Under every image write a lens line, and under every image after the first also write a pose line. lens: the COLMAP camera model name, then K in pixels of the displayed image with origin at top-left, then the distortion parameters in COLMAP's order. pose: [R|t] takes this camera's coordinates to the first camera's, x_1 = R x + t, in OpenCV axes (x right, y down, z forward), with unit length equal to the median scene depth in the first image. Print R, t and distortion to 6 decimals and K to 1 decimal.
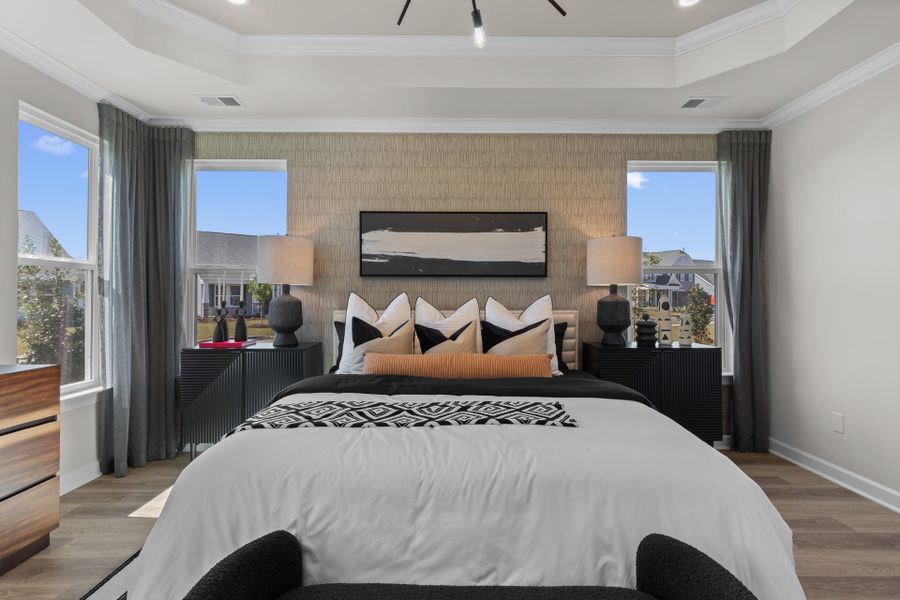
lens RADIAL K [[420.2, 0, 449.5], [0, 420.2, 297.3], [0, 0, 1]] dist [0.009299, 0.000298]
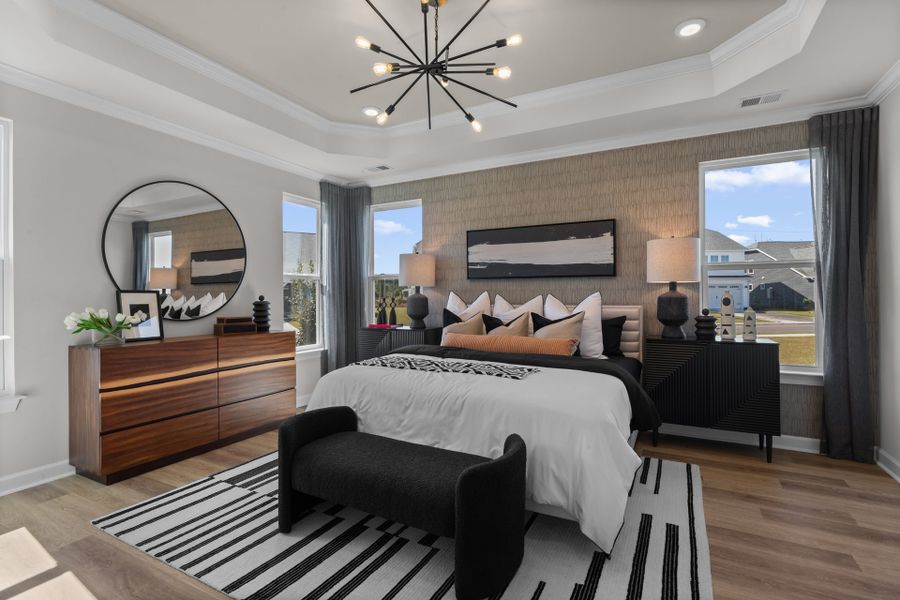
lens RADIAL K [[420.2, 0, 449.5], [0, 420.2, 297.3], [0, 0, 1]] dist [0.009299, 0.000298]
pose [[0.881171, -0.002161, -0.472793, 0.390518], [0.006626, 0.999948, 0.007780, -0.002351], [0.472751, -0.009989, 0.881139, -0.227294]]
